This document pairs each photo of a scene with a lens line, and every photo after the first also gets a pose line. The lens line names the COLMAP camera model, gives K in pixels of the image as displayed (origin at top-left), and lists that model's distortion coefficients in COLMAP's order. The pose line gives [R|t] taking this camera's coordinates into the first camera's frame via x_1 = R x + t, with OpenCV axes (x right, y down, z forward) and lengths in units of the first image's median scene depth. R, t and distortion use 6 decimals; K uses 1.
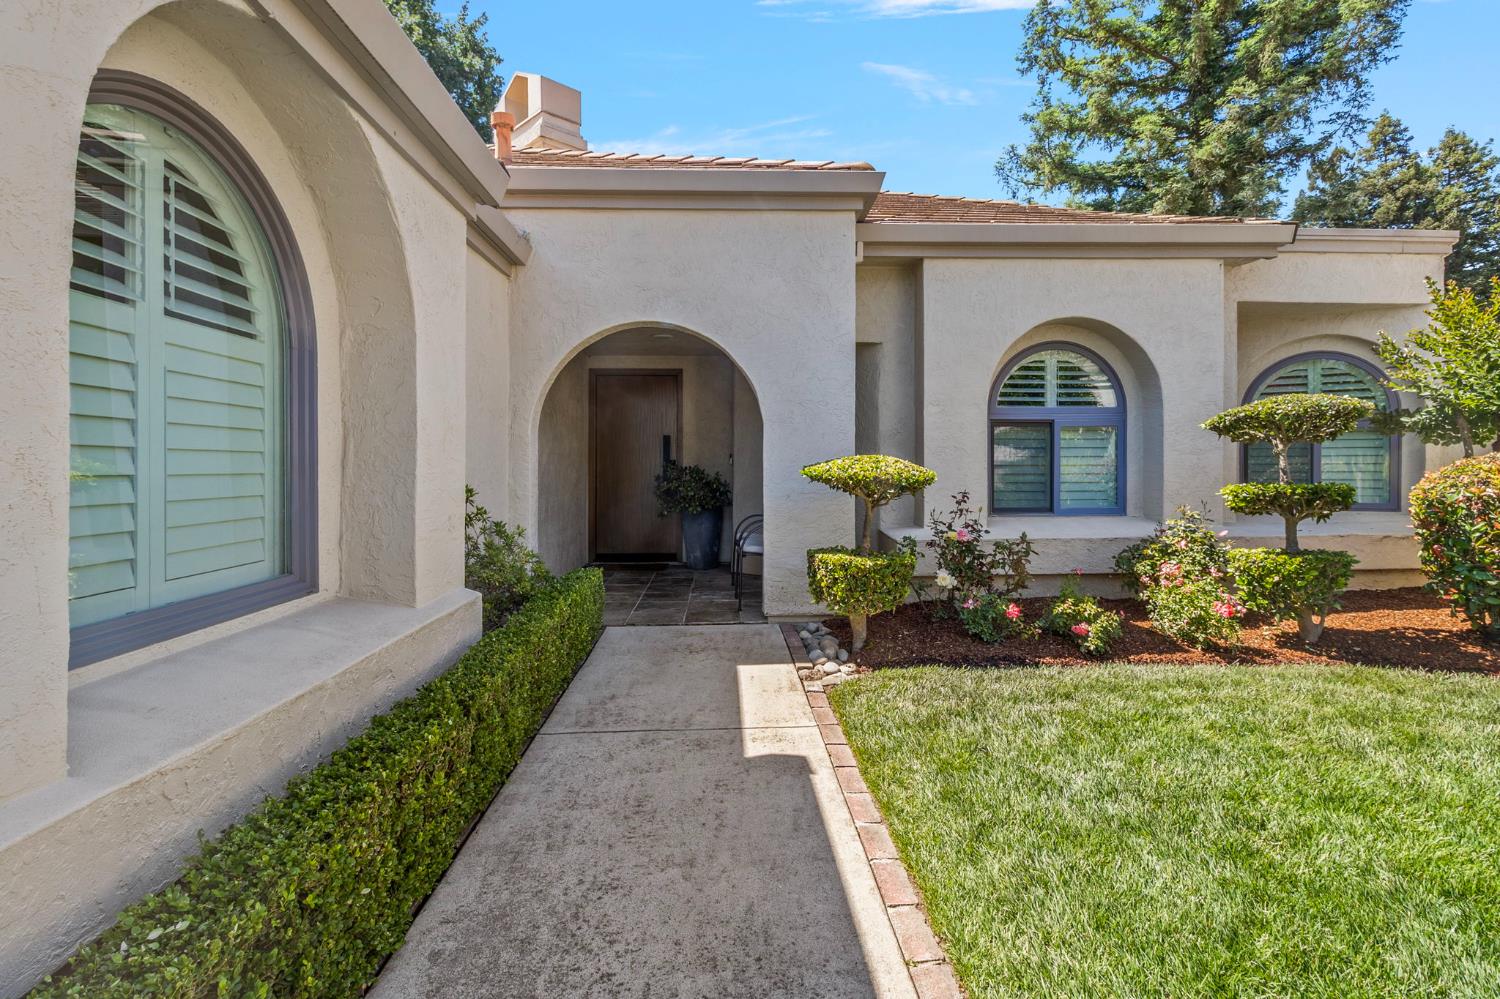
lens RADIAL K [[698.0, 0, 754.7], [0, 698.0, 472.2], [0, 0, 1]] dist [-0.000894, -0.000040]
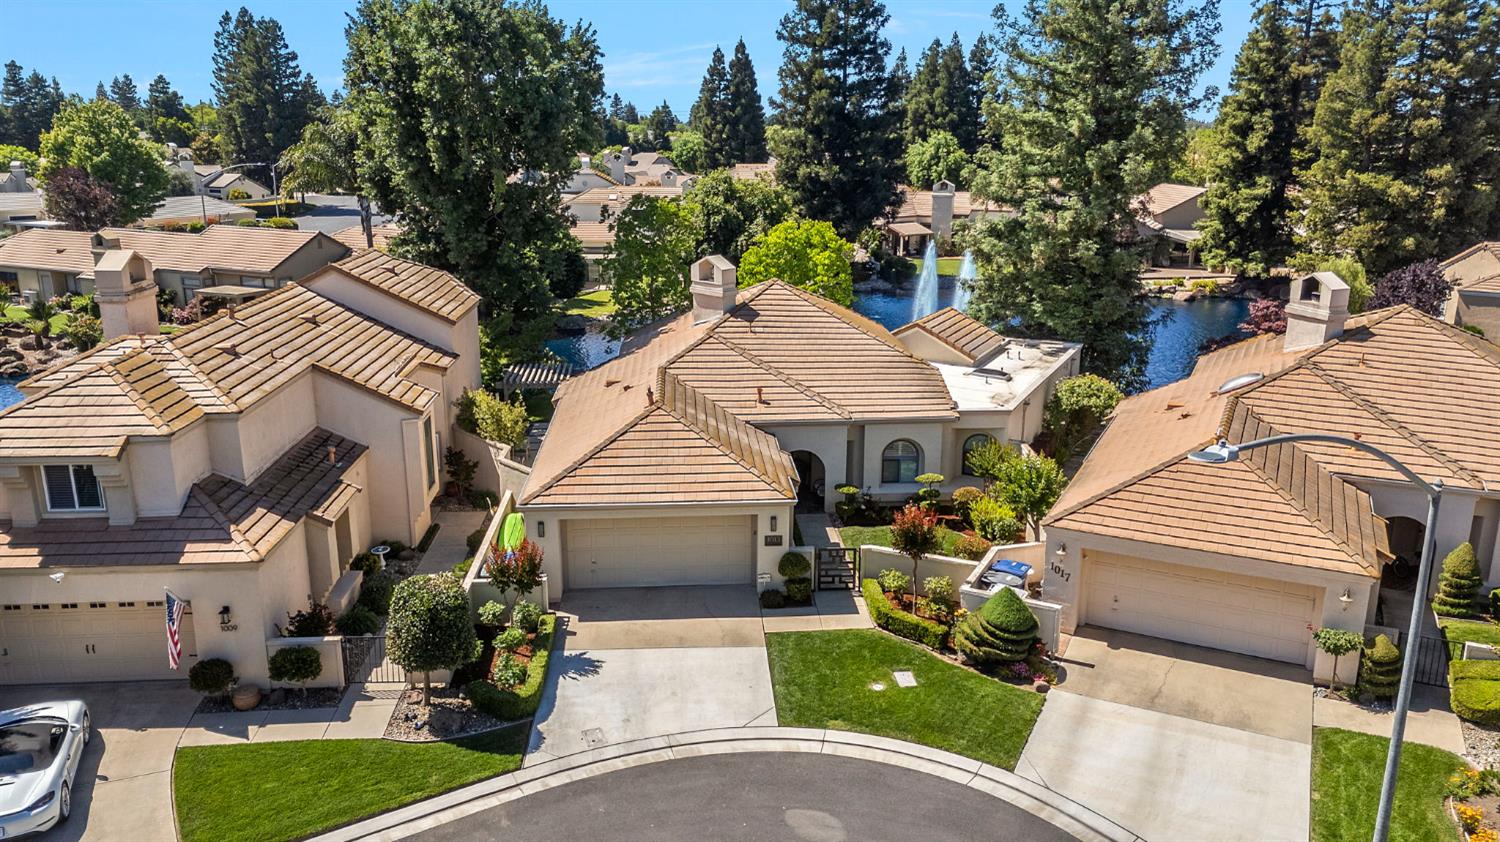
lens RADIAL K [[1086.2, 0, 750.0], [0, 1086.2, 421.0], [0, 0, 1]] dist [0.109125, -0.141681]
pose [[0.999724, 0.002021, 0.023411, -0.163944], [-0.007824, 0.968078, 0.250527, -0.546727], [-0.022157, -0.250641, 0.967826, -1.453659]]
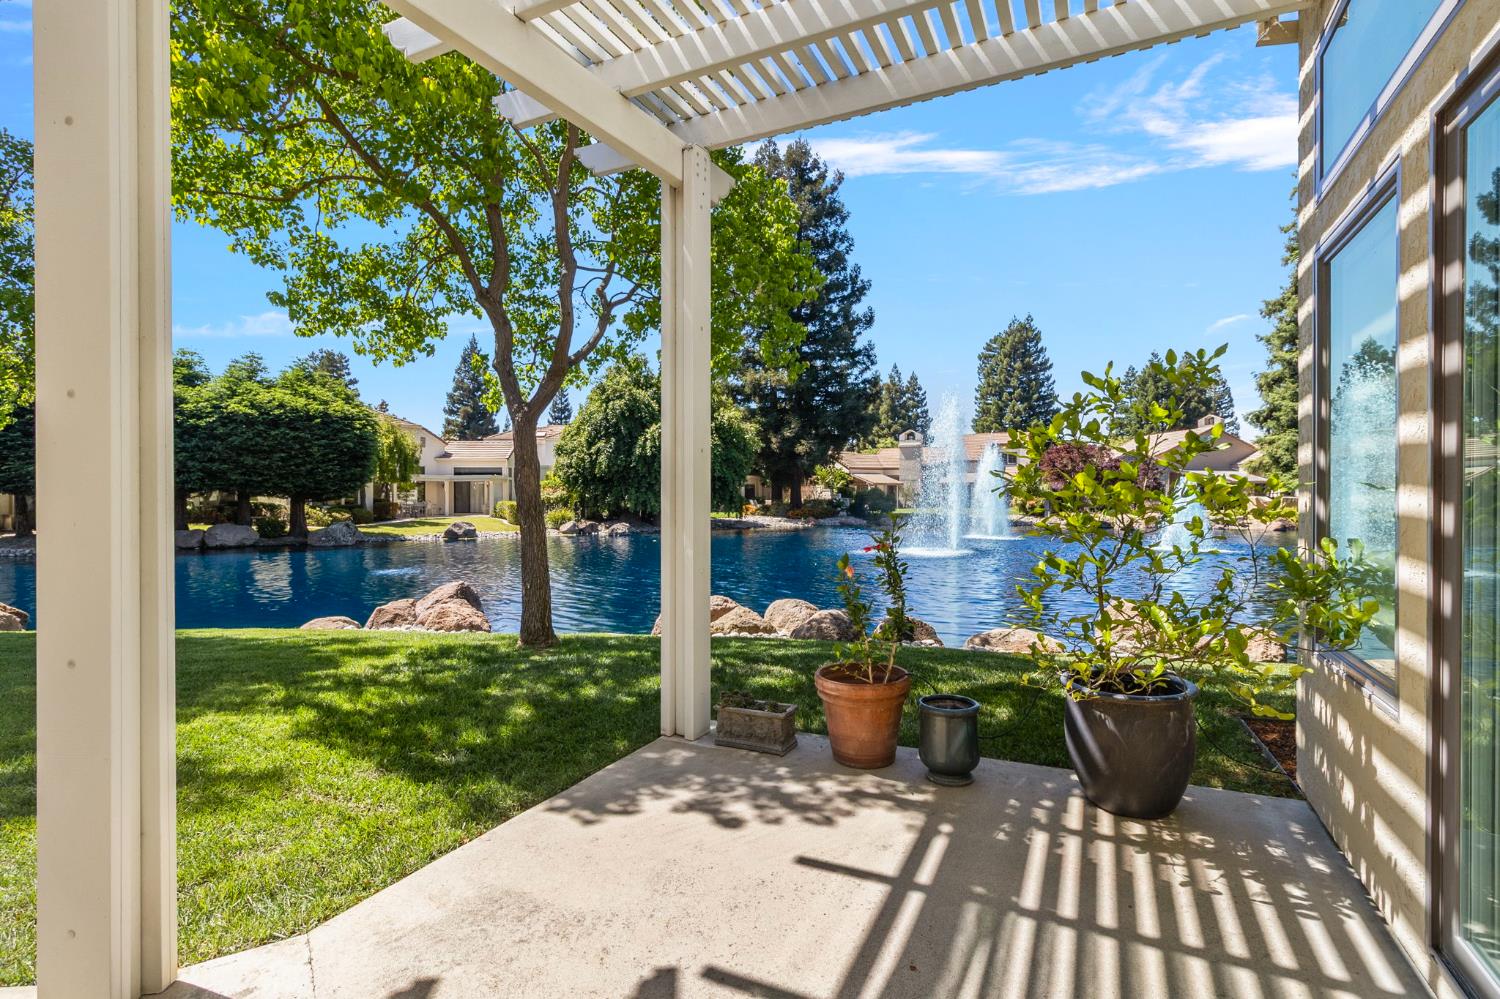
lens RADIAL K [[703.3, 0, 750.0], [0, 703.3, 499.5], [0, 0, 1]] dist [0.000486, 0.000159]
pose [[0.999818, 0.003050, 0.018836, 0.115789], [-0.003041, 0.999995, -0.000502, -0.009180], [-0.018837, 0.000445, 0.999822, 0.855370]]
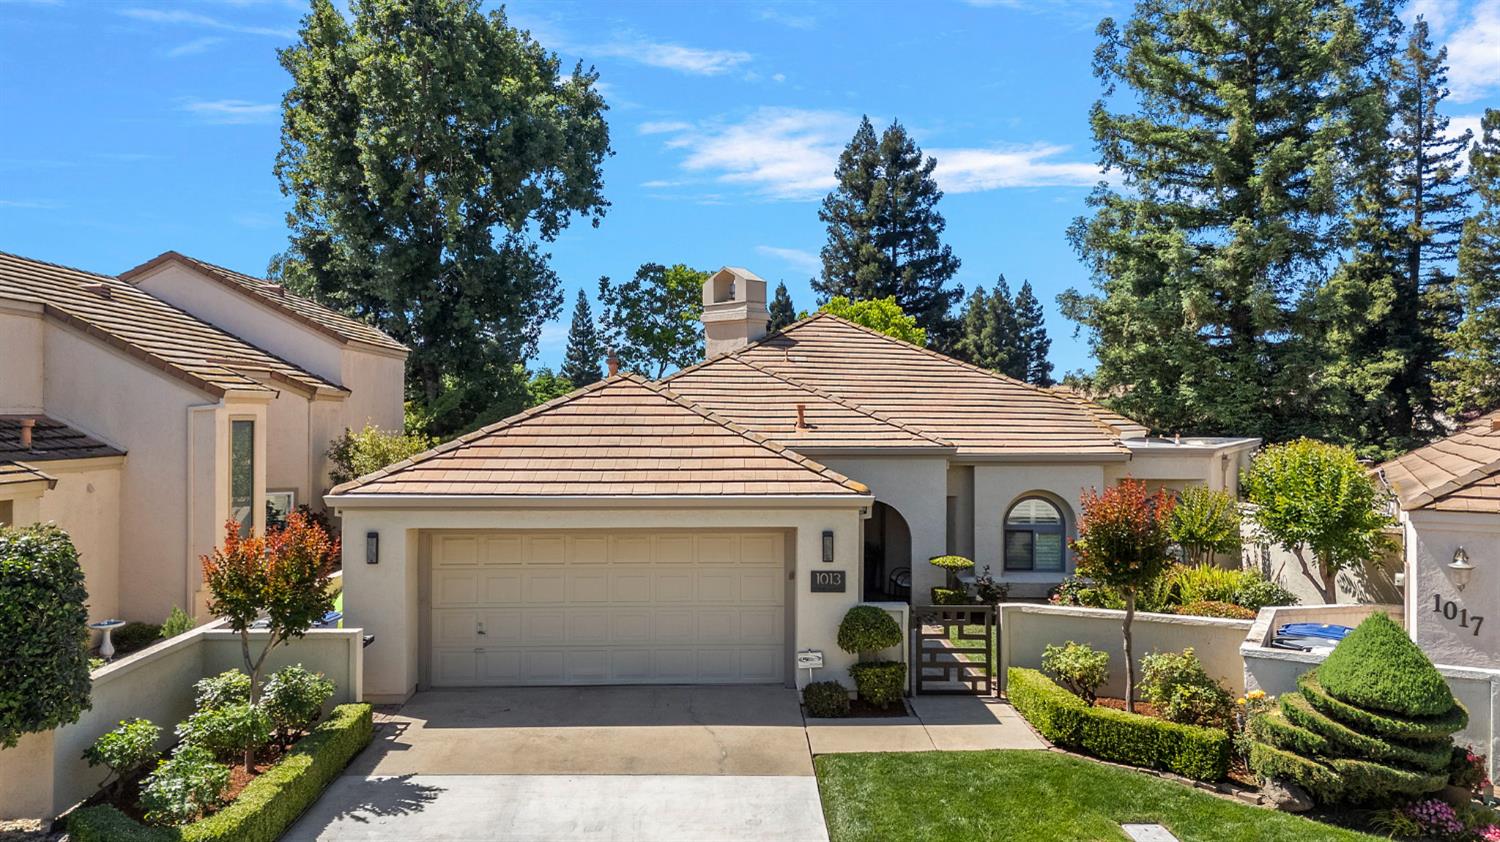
lens RADIAL K [[1091.9, 0, 750.0], [0, 1091.9, 421.0], [0, 0, 1]] dist [0.075601, -0.075378]
pose [[0.999830, 0.009059, -0.016057, -0.139960], [-0.009200, 0.999920, -0.008710, -0.122814], [0.015977, 0.008856, 0.999833, -0.823084]]
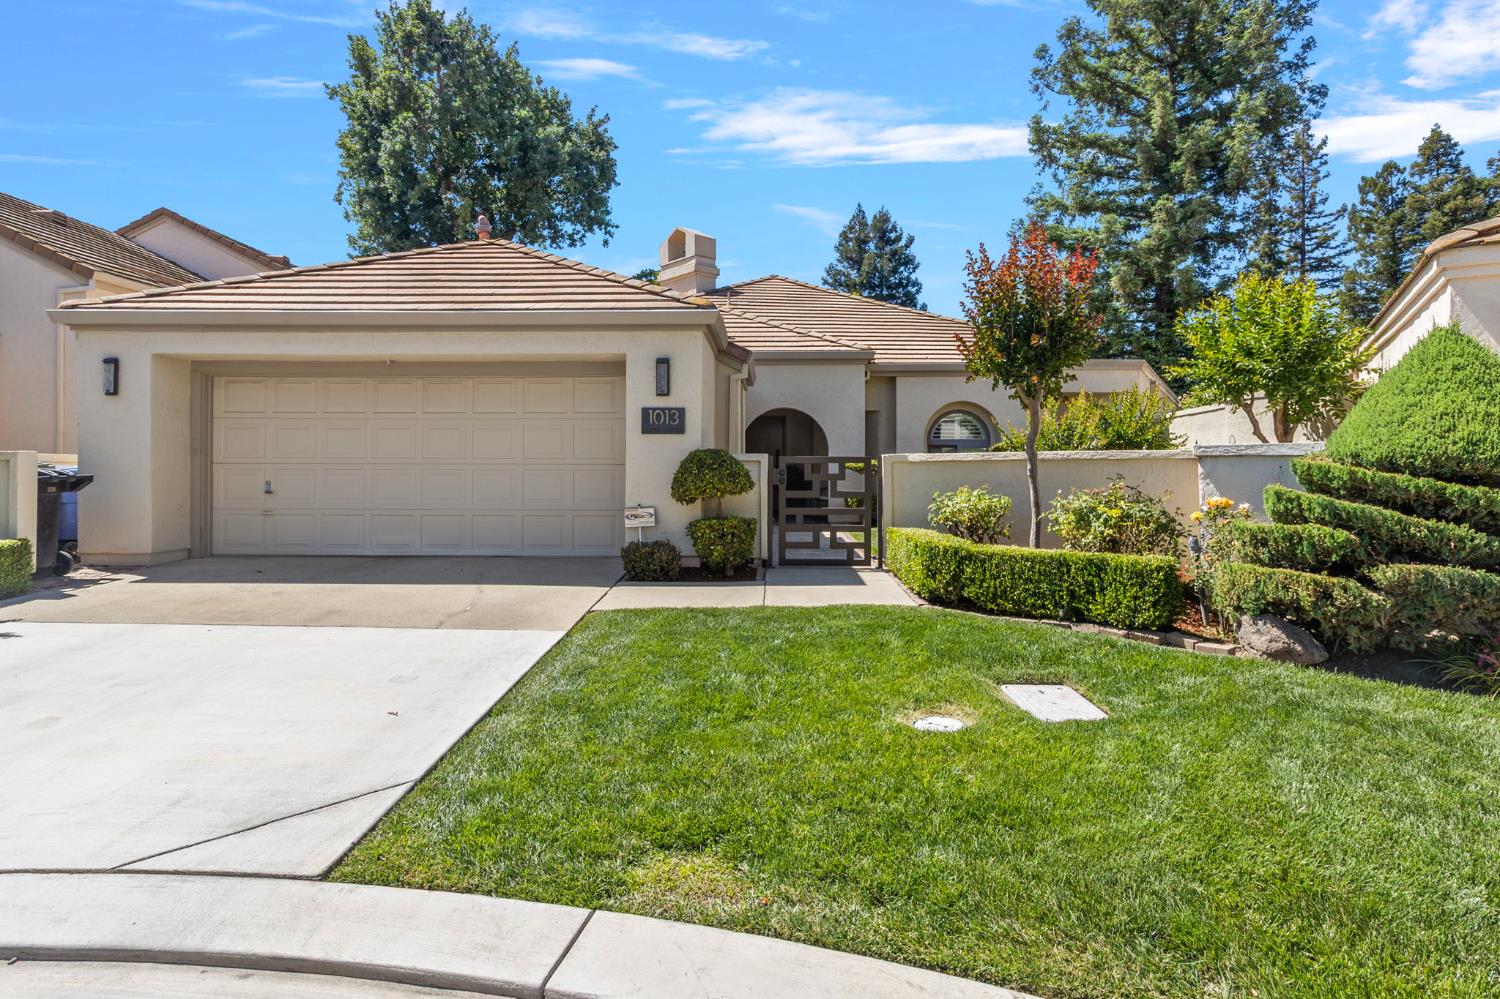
lens RADIAL K [[798.1, 0, 757.5], [0, 798.1, 470.3], [0, 0, 1]] dist [-0.001010, 0.000022]
pose [[0.998069, 0.008040, -0.061586, -0.017220], [-0.008817, 0.999885, -0.012353, 0.014301], [0.061479, 0.012872, 0.998025, -0.501291]]
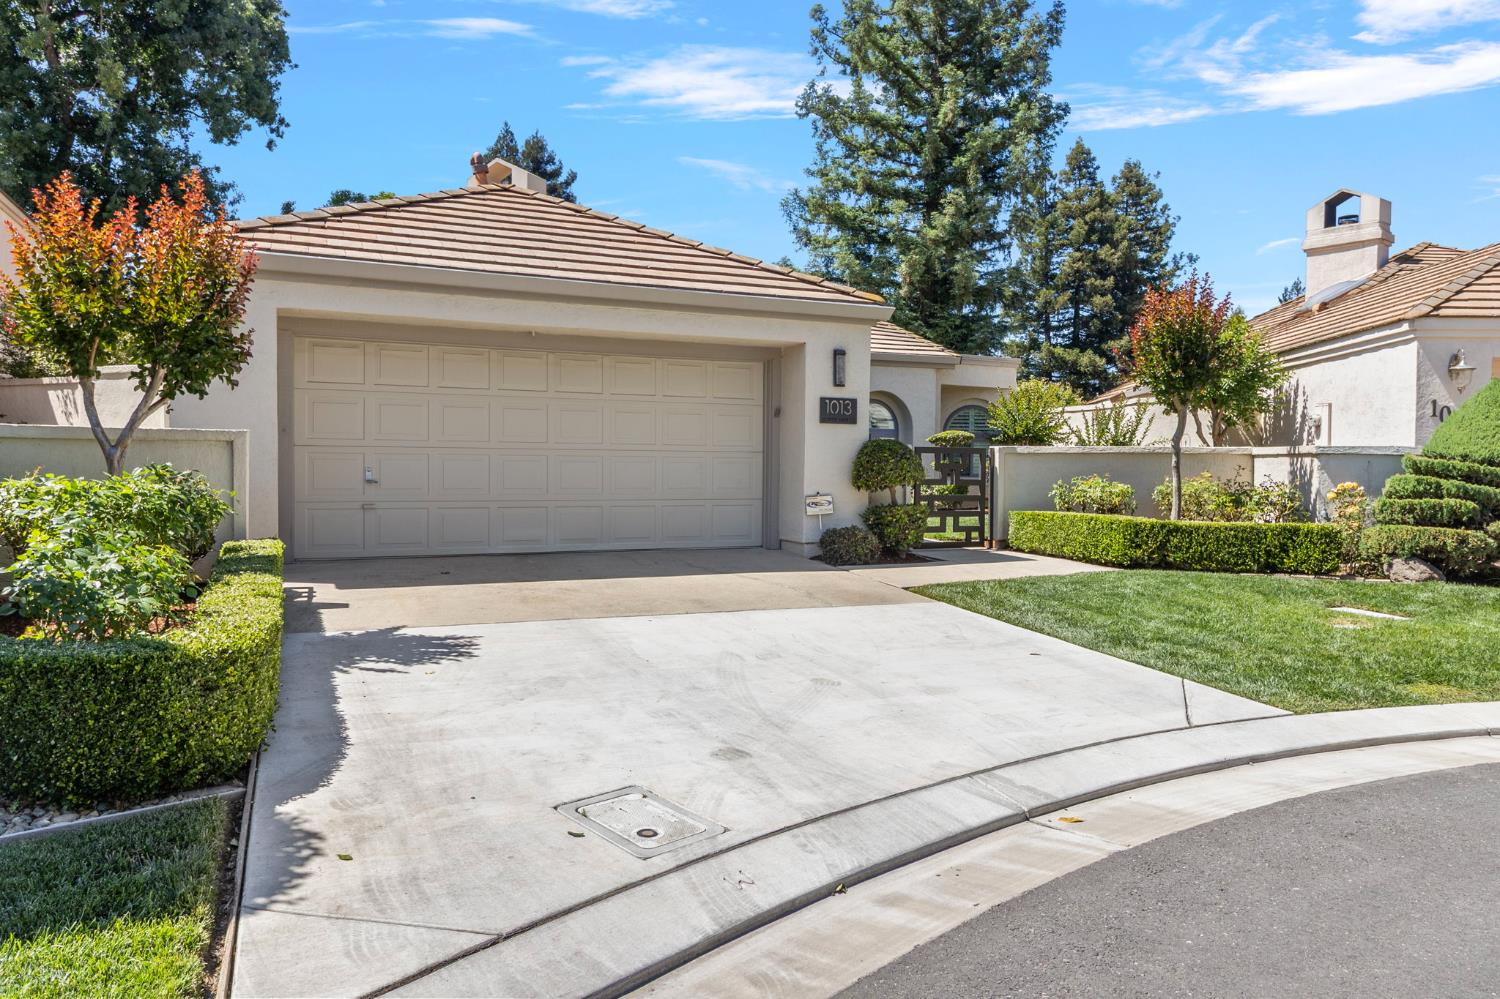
lens RADIAL K [[994.4, 0, 748.8], [0, 994.4, 482.8], [0, 0, 1]] dist [0.002169, 0.002791]
pose [[0.925351, 0.007906, 0.379028, -0.358768], [-0.012426, 0.999878, 0.009480, 0.018084], [-0.378907, -0.013482, 0.925337, -0.568525]]
